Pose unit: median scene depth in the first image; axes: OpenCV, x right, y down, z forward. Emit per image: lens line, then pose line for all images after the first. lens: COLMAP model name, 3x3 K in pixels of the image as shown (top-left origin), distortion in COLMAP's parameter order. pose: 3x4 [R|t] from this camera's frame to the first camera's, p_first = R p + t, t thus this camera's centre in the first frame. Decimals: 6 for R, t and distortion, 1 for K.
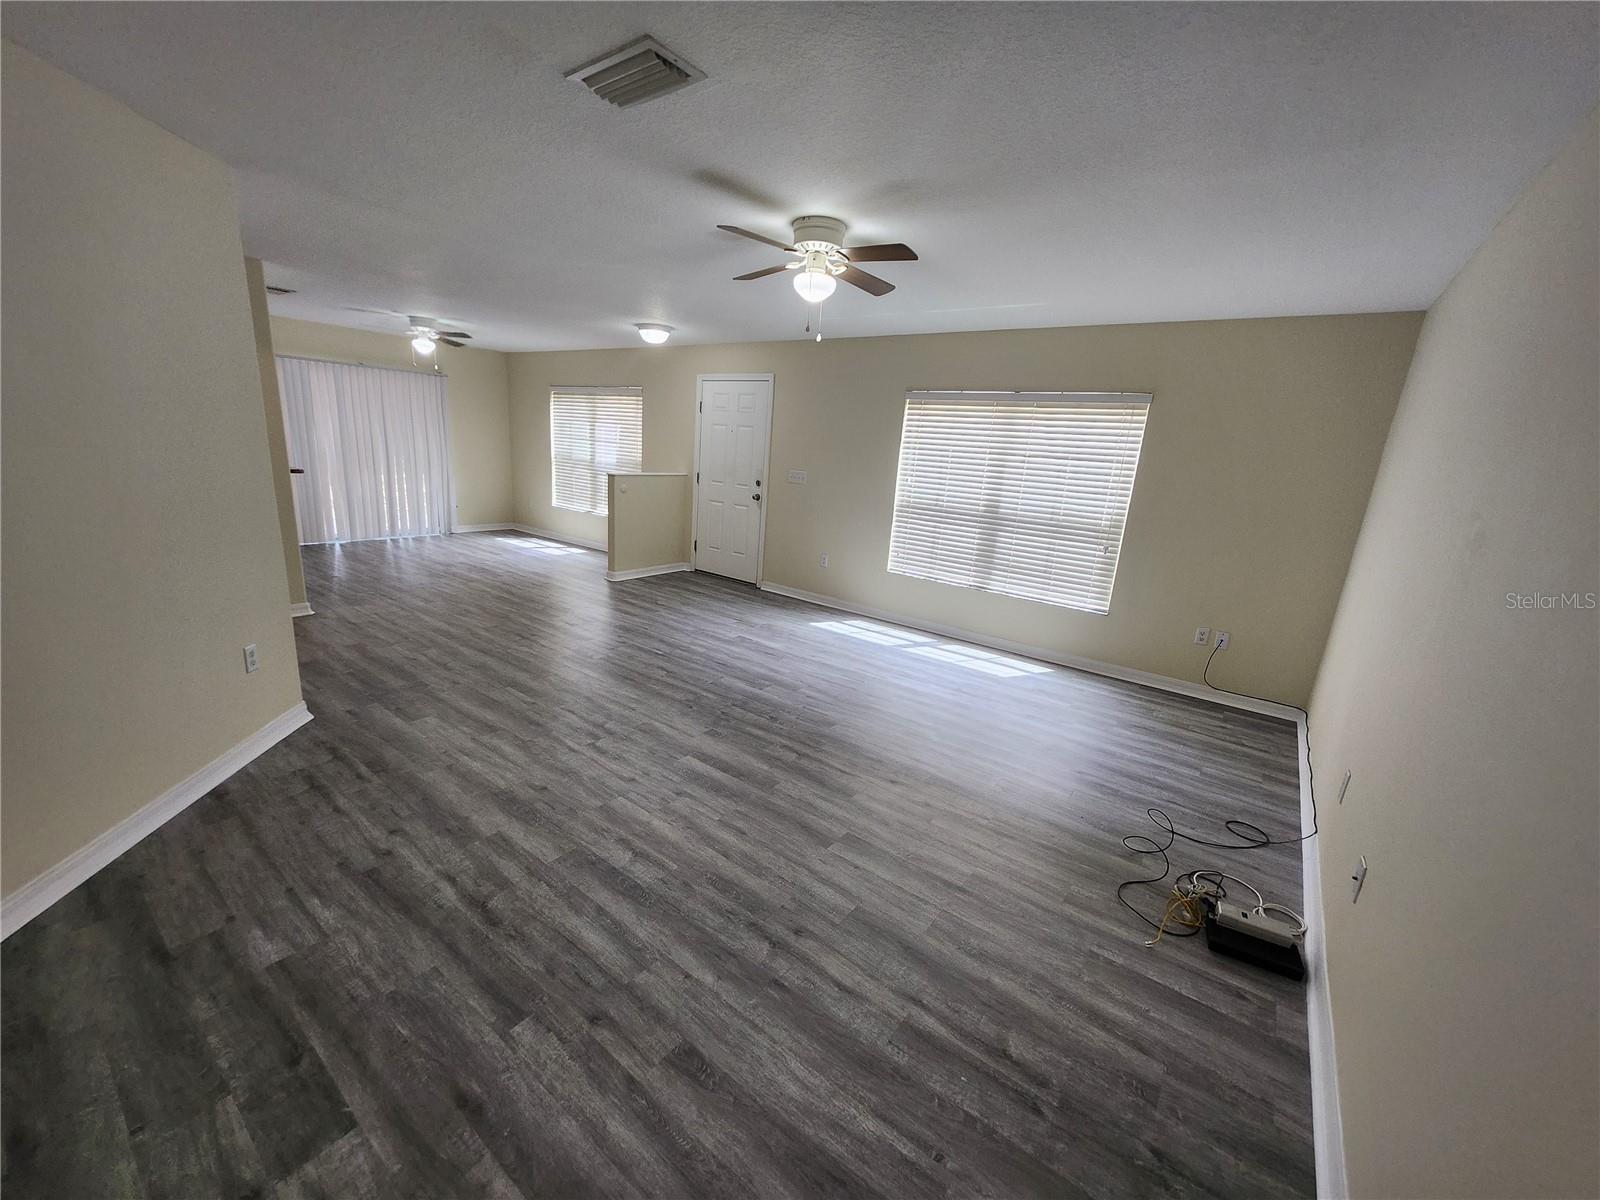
lens RADIAL K [[635.9, 0, 800.2], [0, 635.9, 608.3], [0, 0, 1]] dist [-0.002262, 0.002525]
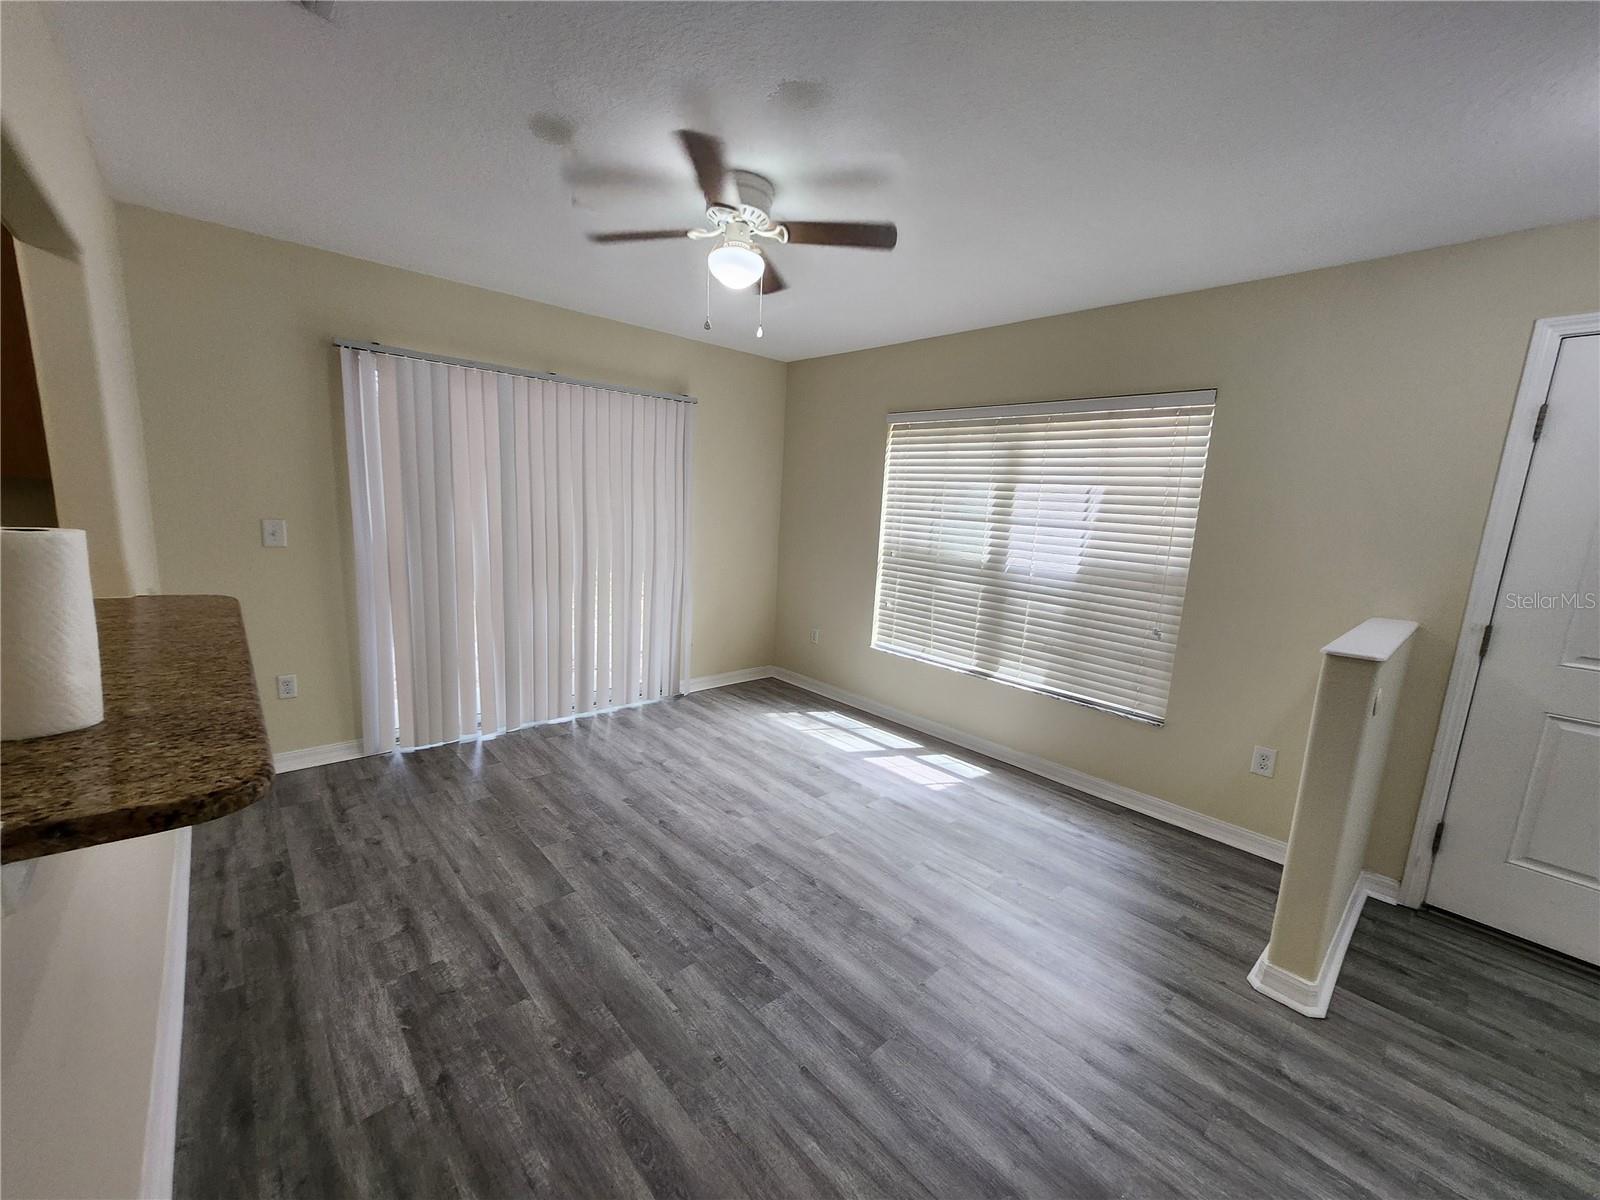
lens RADIAL K [[635.9, 0, 796.9], [0, 635.9, 610.2], [0, 0, 1]] dist [-0.002262, 0.002525]
pose [[0.982354, 0.016076, -0.186339, -0.717323], [-0.032947, 0.995594, -0.087796, -0.292431], [0.184107, 0.092386, 0.978555, 1.001551]]
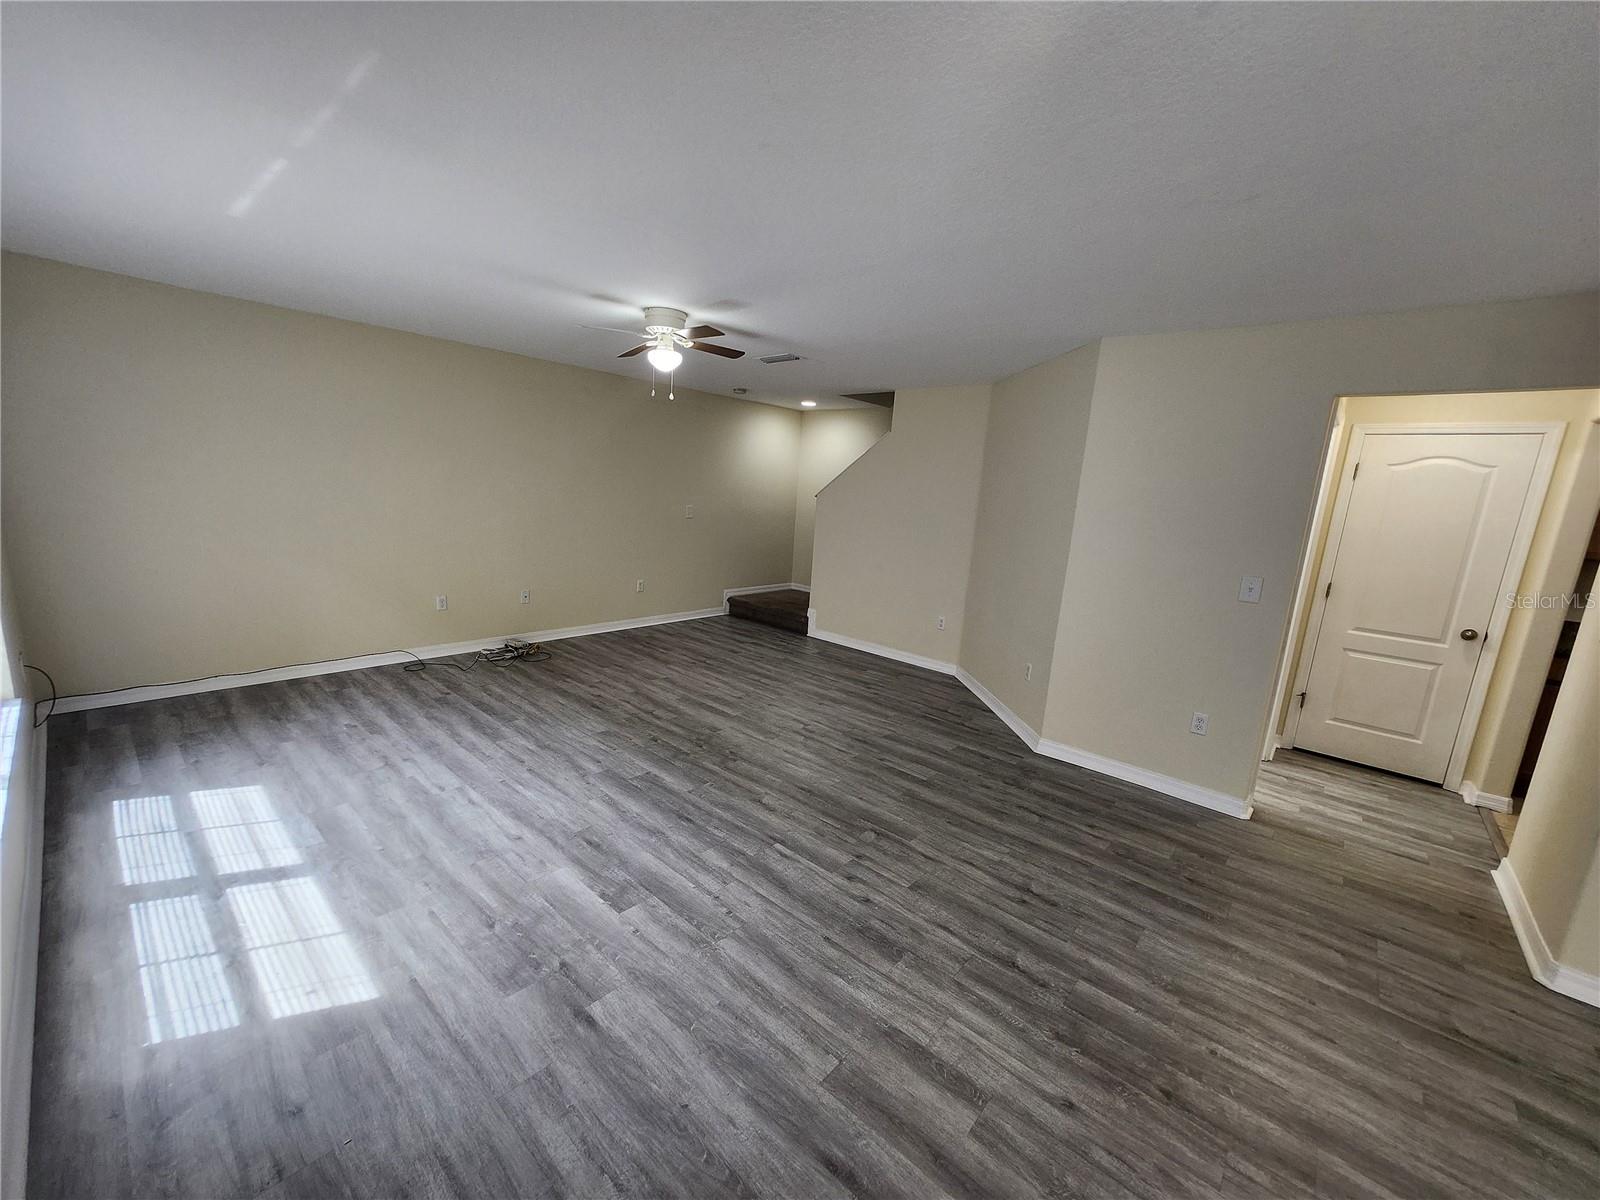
lens RADIAL K [[635.9, 0, 793.6], [0, 635.9, 601.2], [0, 0, 1]] dist [-0.002262, 0.002525]
pose [[-0.988152, -0.143621, 0.054126, -0.245561], [-0.107110, 0.897877, 0.427017, -0.423156], [-0.109927, 0.416160, -0.902622, 1.526568]]
